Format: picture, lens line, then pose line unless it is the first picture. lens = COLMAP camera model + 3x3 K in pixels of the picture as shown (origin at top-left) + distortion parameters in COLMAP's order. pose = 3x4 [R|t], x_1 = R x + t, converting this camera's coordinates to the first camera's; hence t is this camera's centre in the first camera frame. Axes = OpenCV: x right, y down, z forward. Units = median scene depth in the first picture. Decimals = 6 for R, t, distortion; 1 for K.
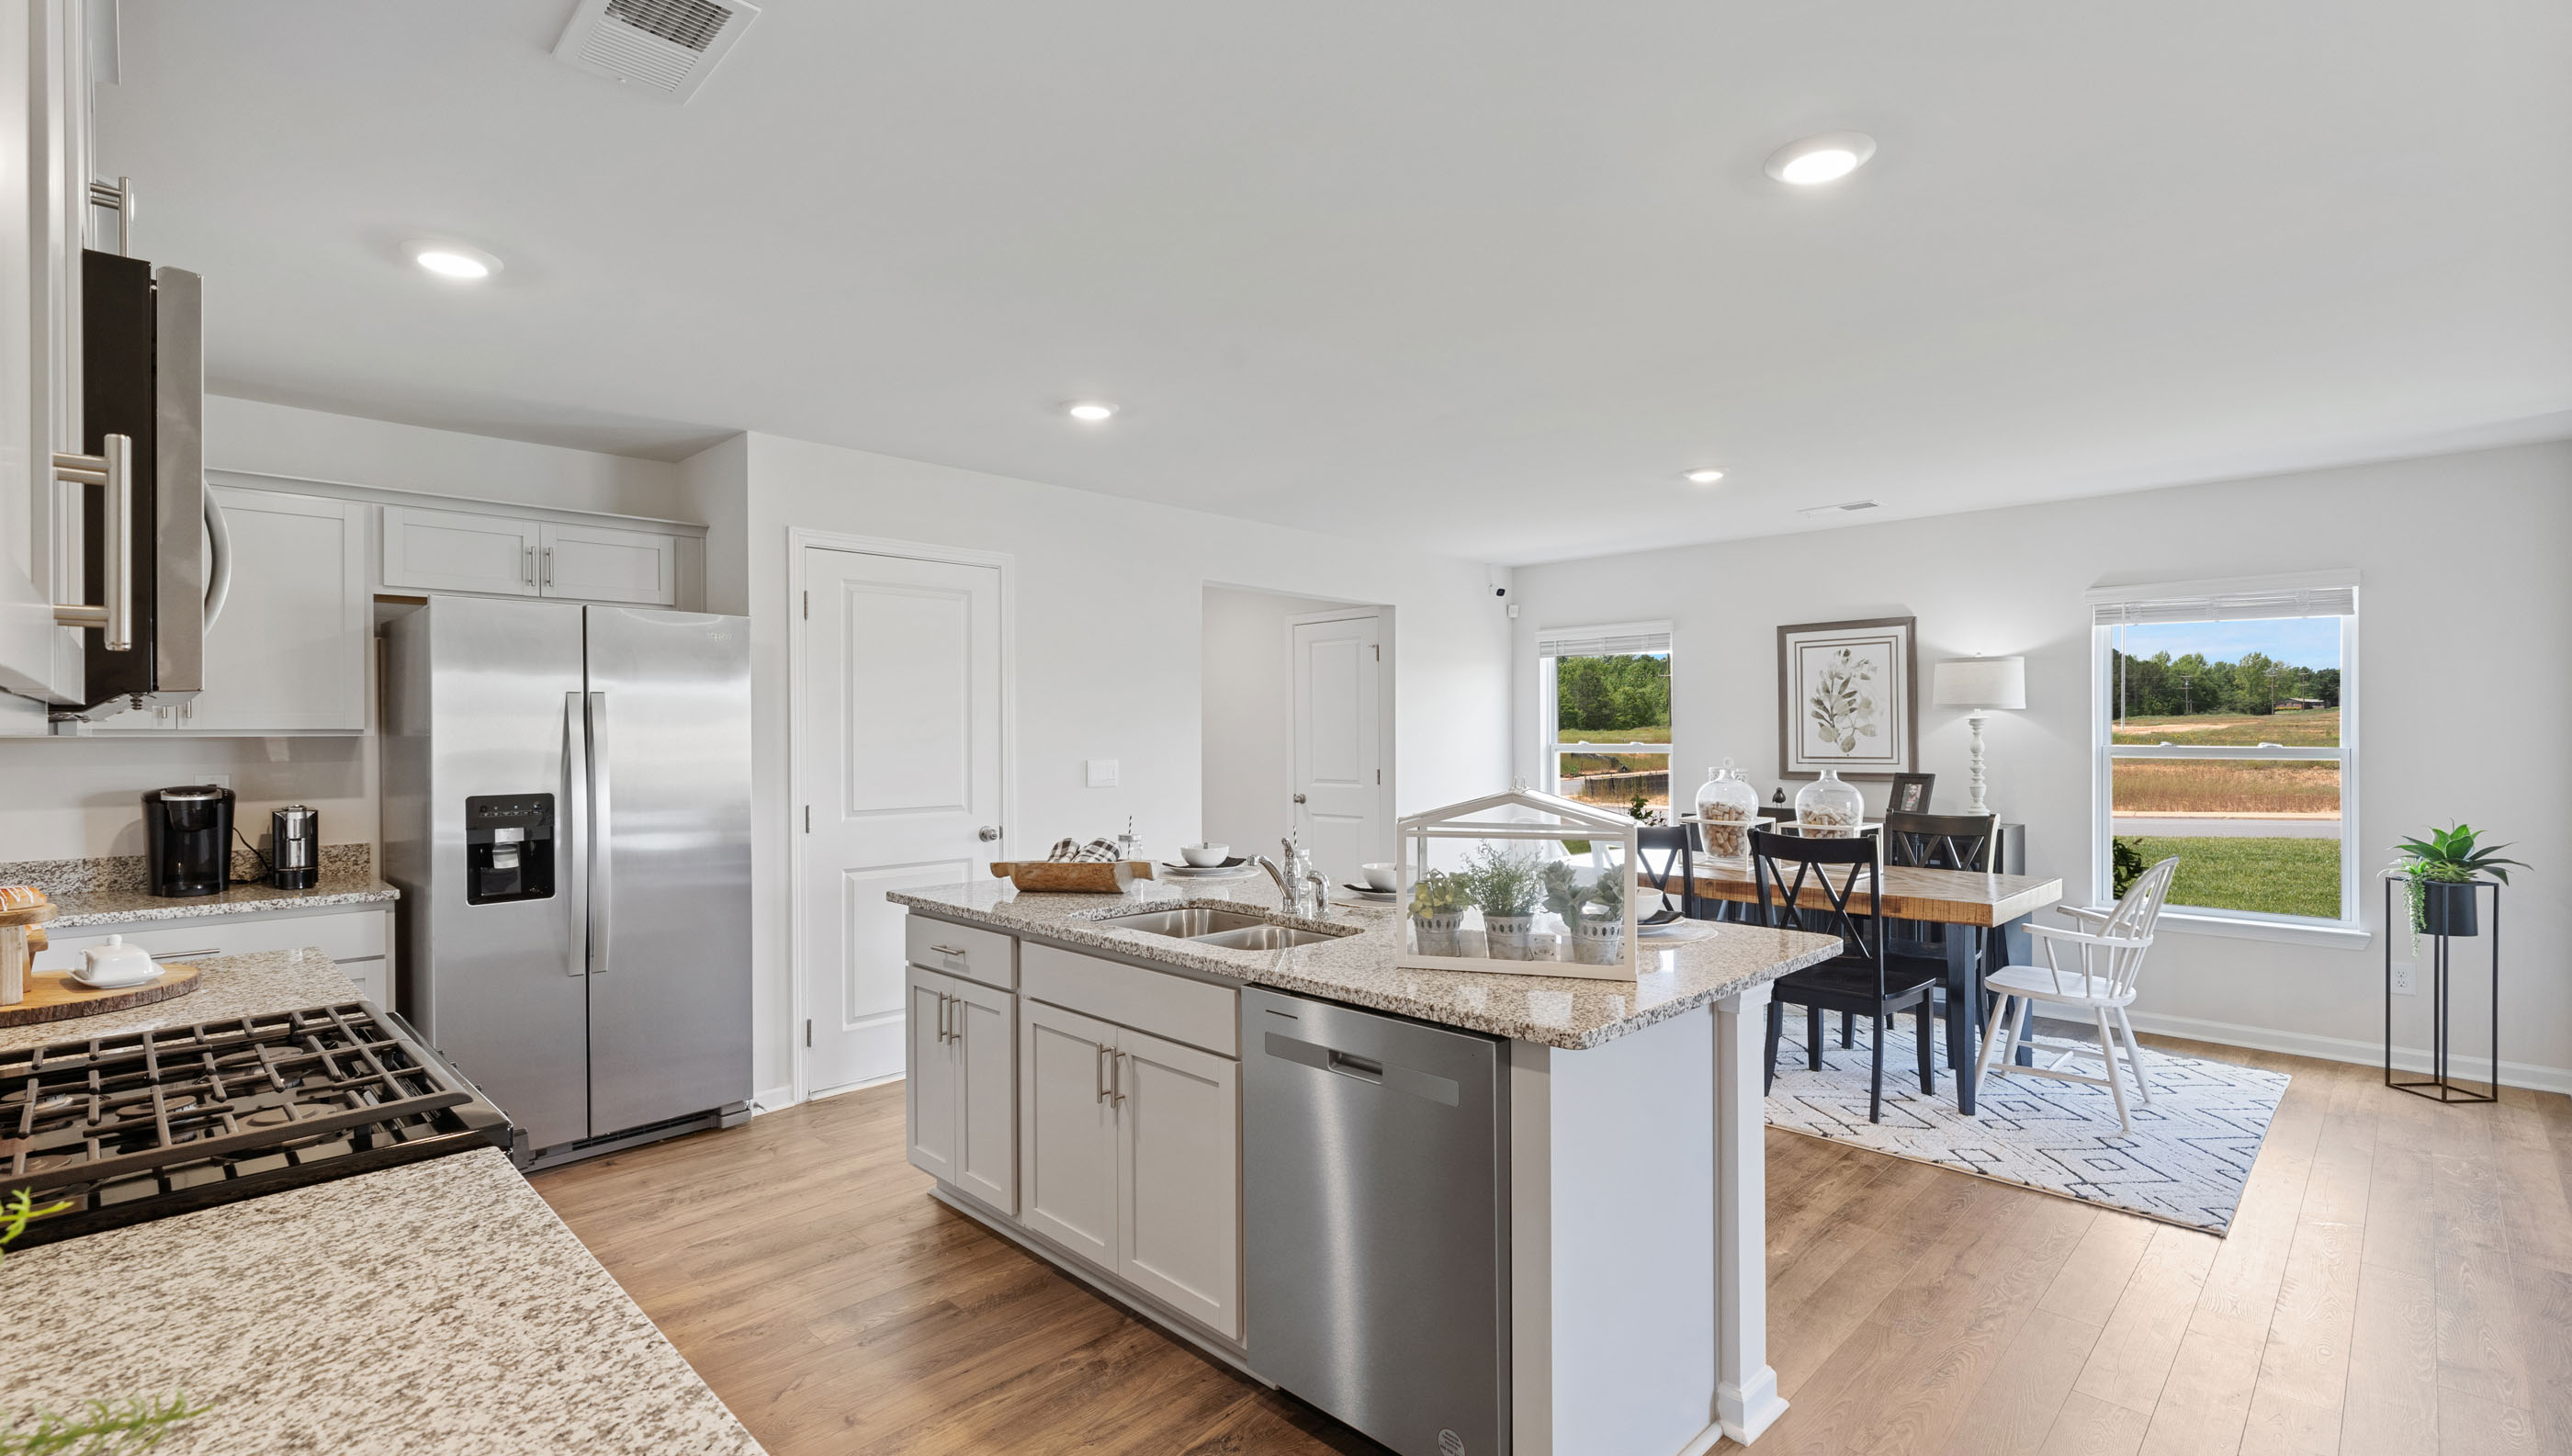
lens RADIAL K [[1121.2, 0, 1290.9], [0, 1121.2, 740.0], [0, 0, 1]] dist [0.001738, -0.000409]
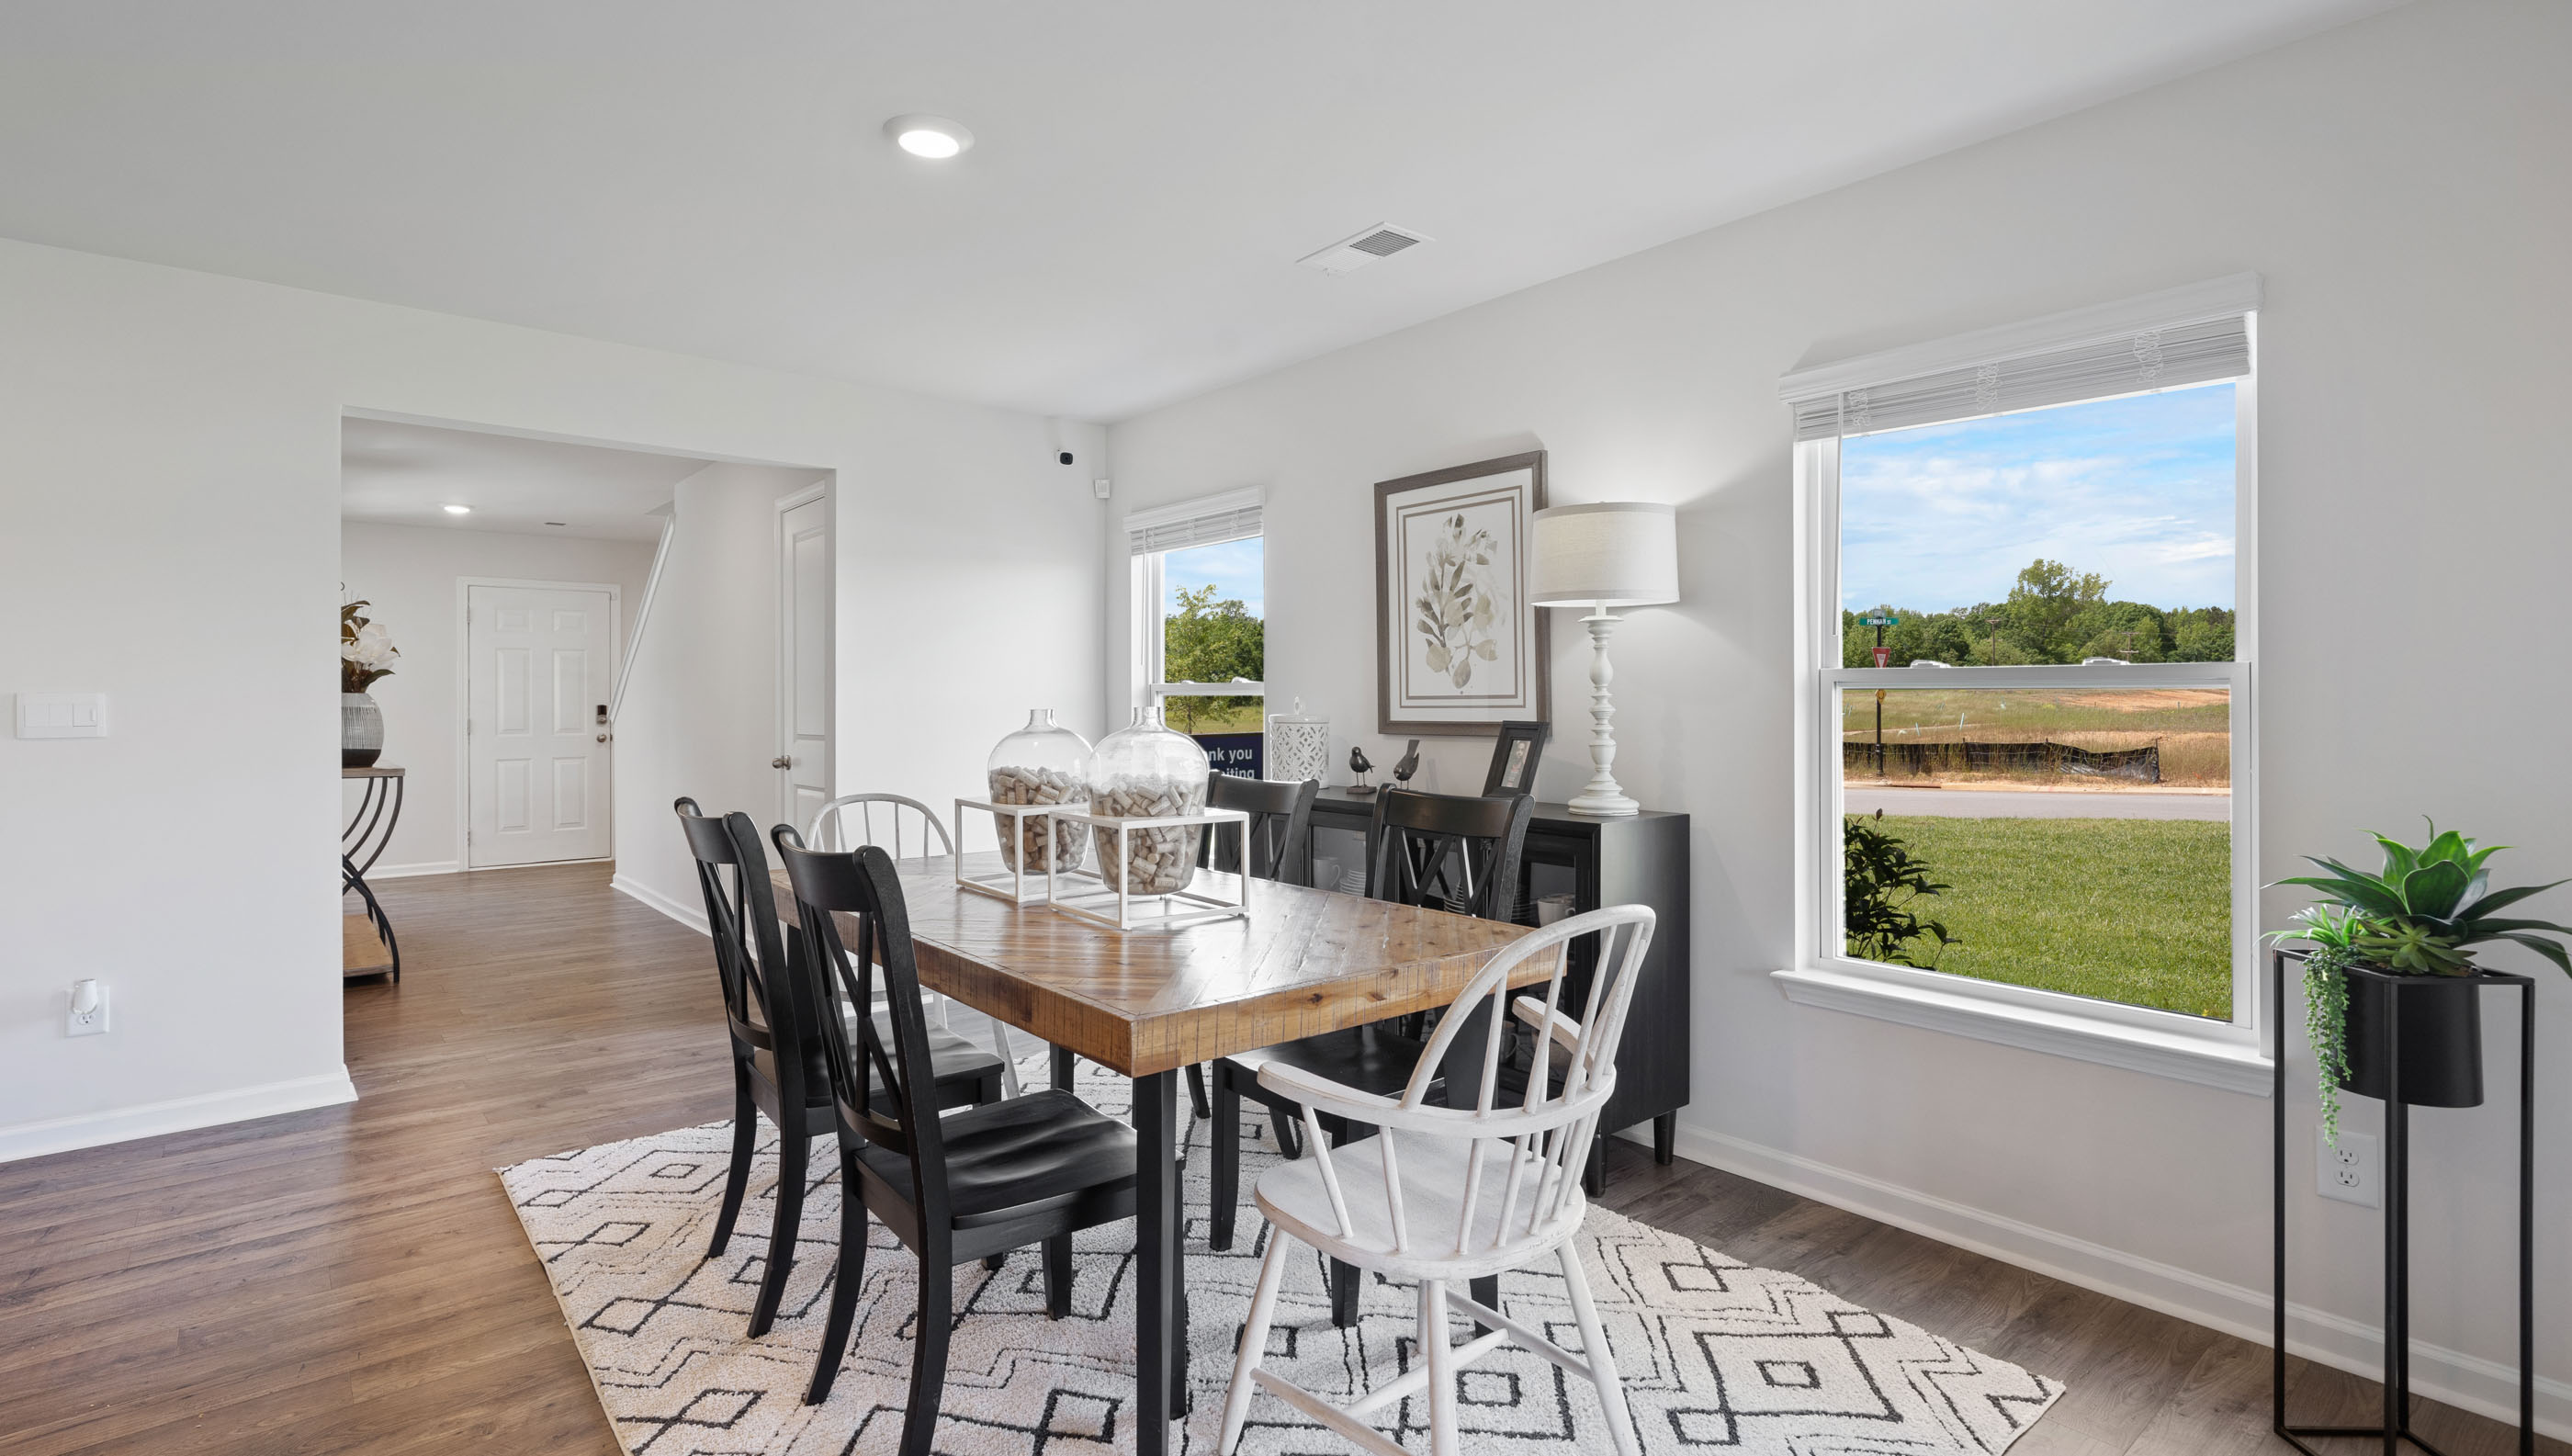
lens RADIAL K [[1186.6, 0, 1283.9], [0, 1186.6, 701.0], [0, 0, 1]] dist [0.012915, 0.000236]
pose [[0.996841, 0.000443, -0.079420, 0.505558], [-0.000686, 0.999995, -0.003036, 0.022288], [0.079418, 0.003081, 0.996837, 0.407099]]
